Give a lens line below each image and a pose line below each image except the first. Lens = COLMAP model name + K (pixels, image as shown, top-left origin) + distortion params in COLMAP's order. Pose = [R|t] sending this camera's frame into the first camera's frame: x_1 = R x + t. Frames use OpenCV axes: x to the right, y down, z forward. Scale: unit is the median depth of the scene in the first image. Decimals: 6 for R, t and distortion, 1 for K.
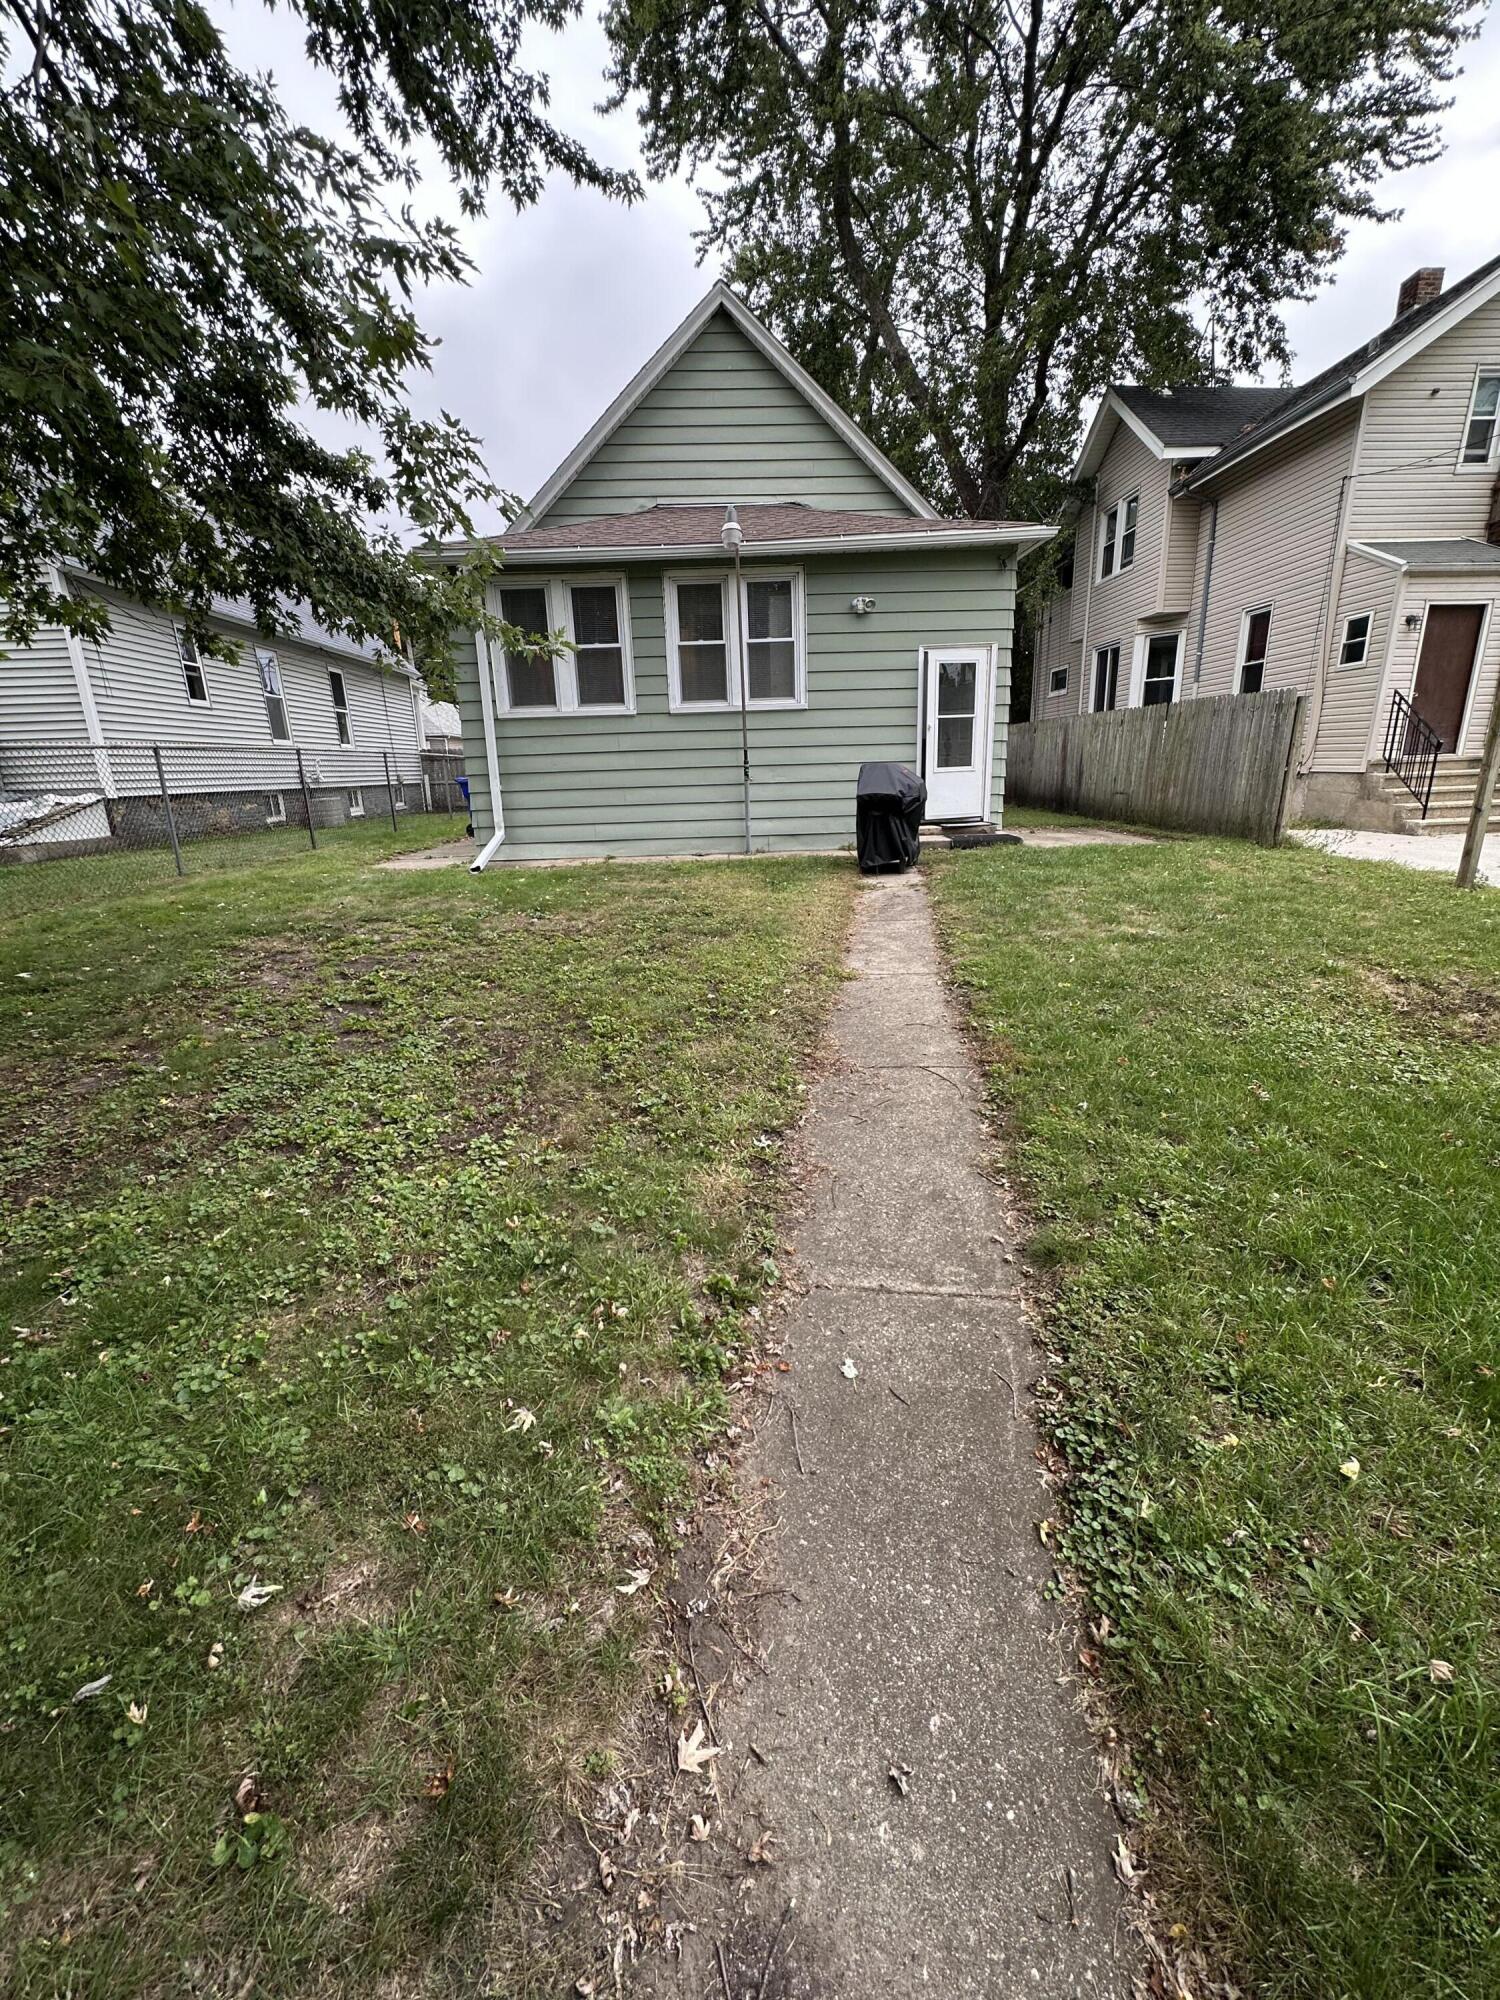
lens RADIAL K [[803.1, 0, 748.5], [0, 803.1, 1001.7], [0, 0, 1]] dist [-0.004635, 0.001789]
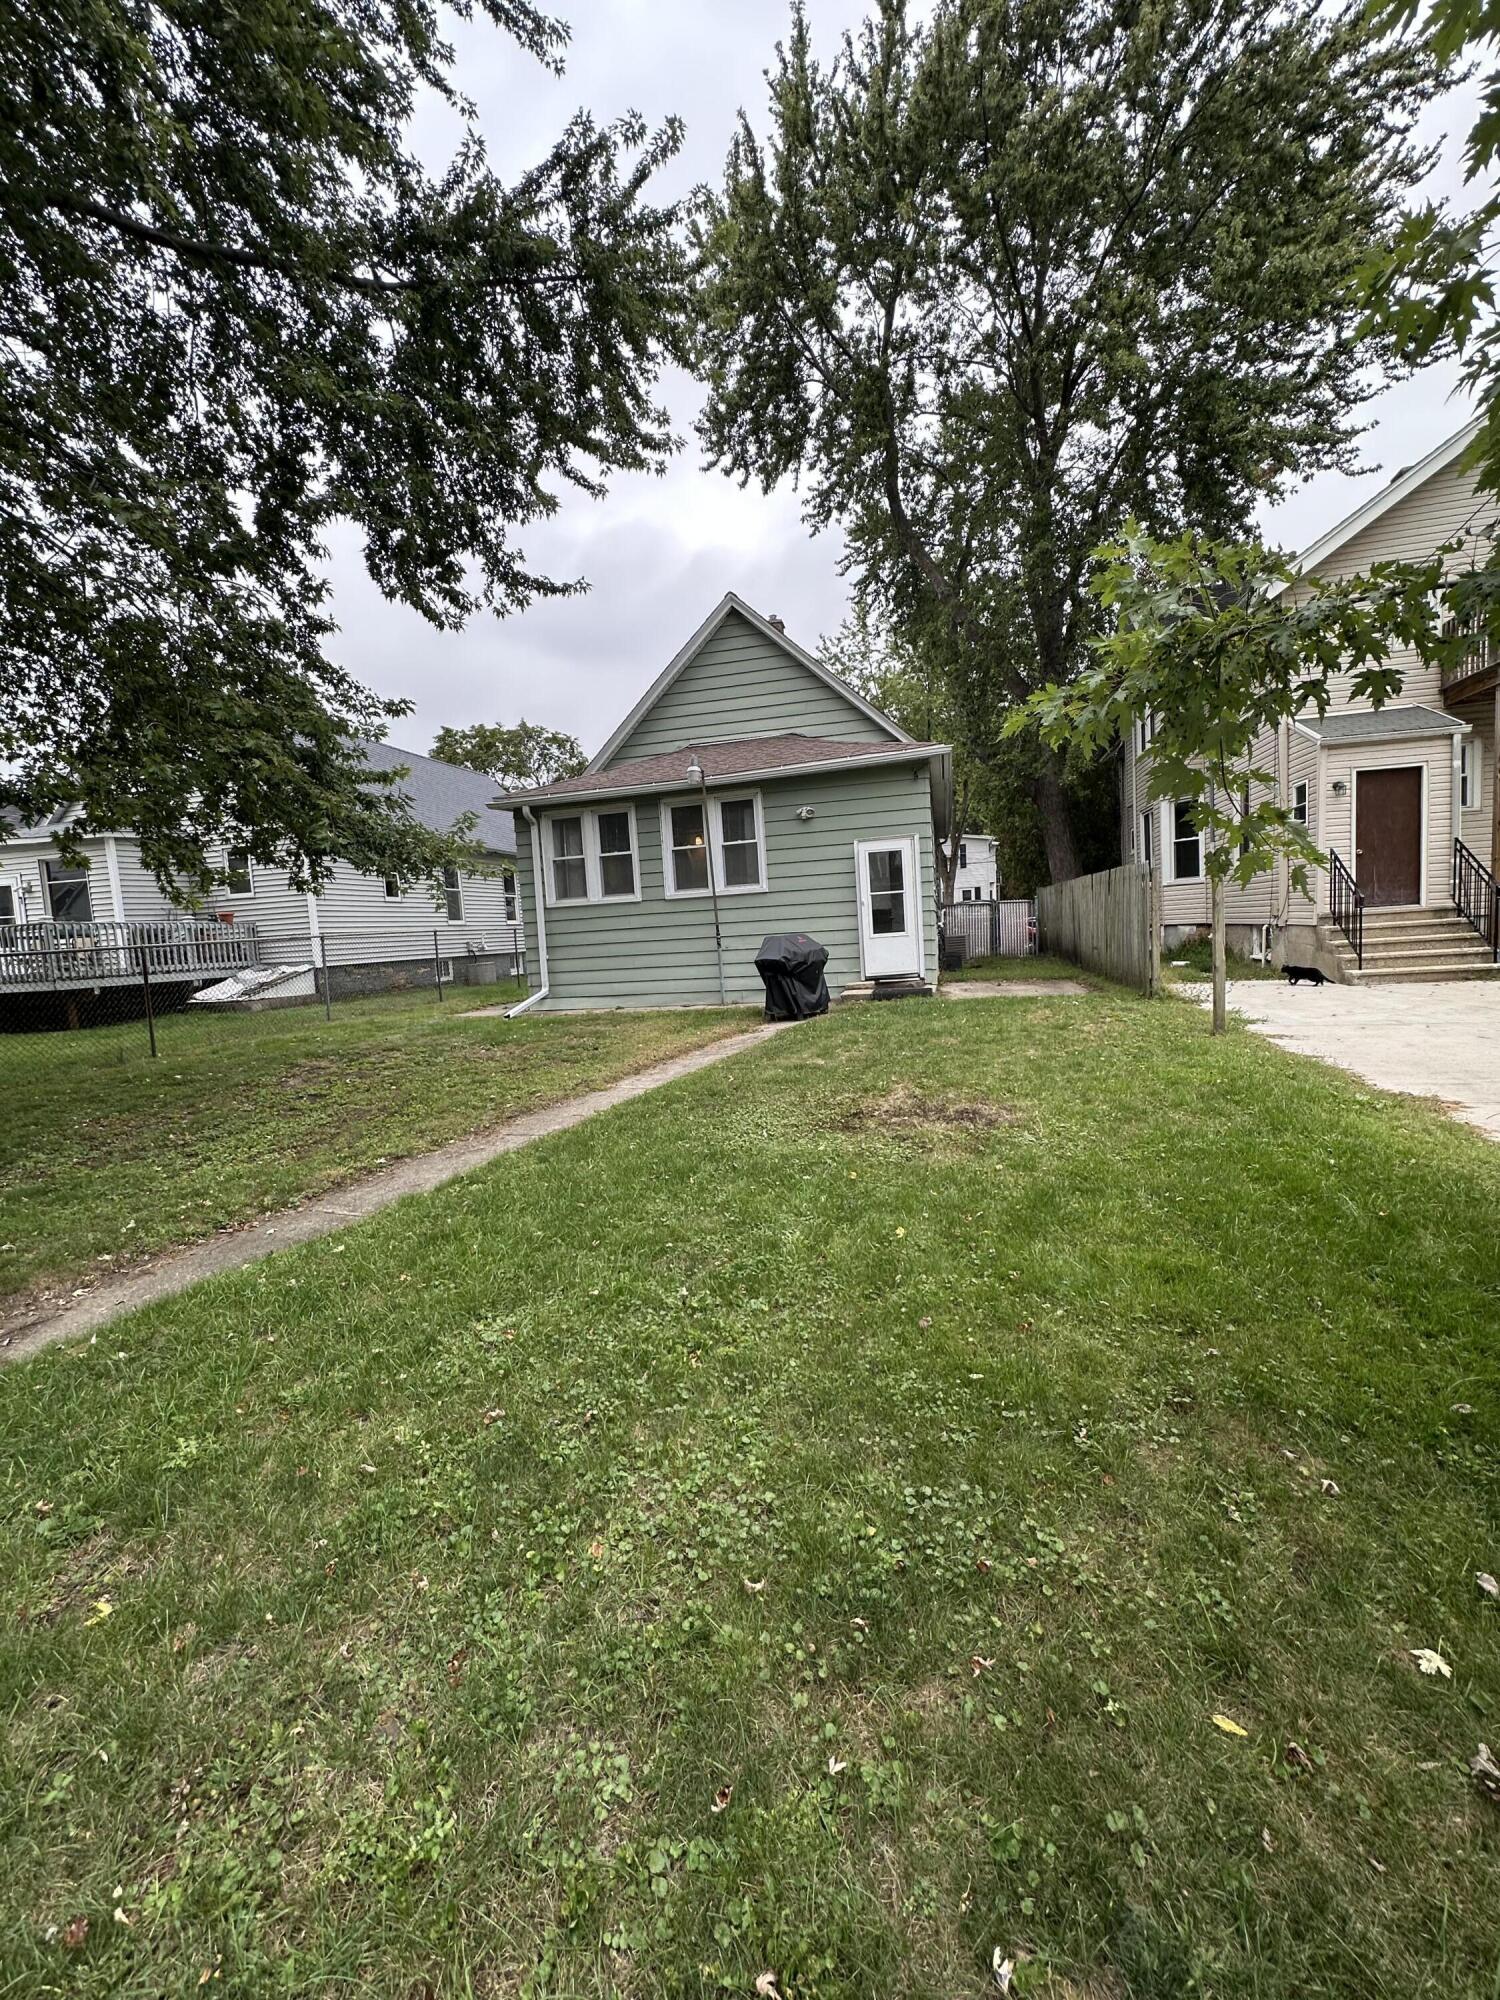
lens RADIAL K [[803.1, 0, 755.3], [0, 803.1, 1009.4], [0, 0, 1]] dist [-0.004635, 0.001789]
pose [[0.962113, -0.000243, -0.272649, 0.400984], [-0.046442, 0.985239, -0.164763, 0.027844], [0.268665, 0.171183, 0.947901, -0.175419]]
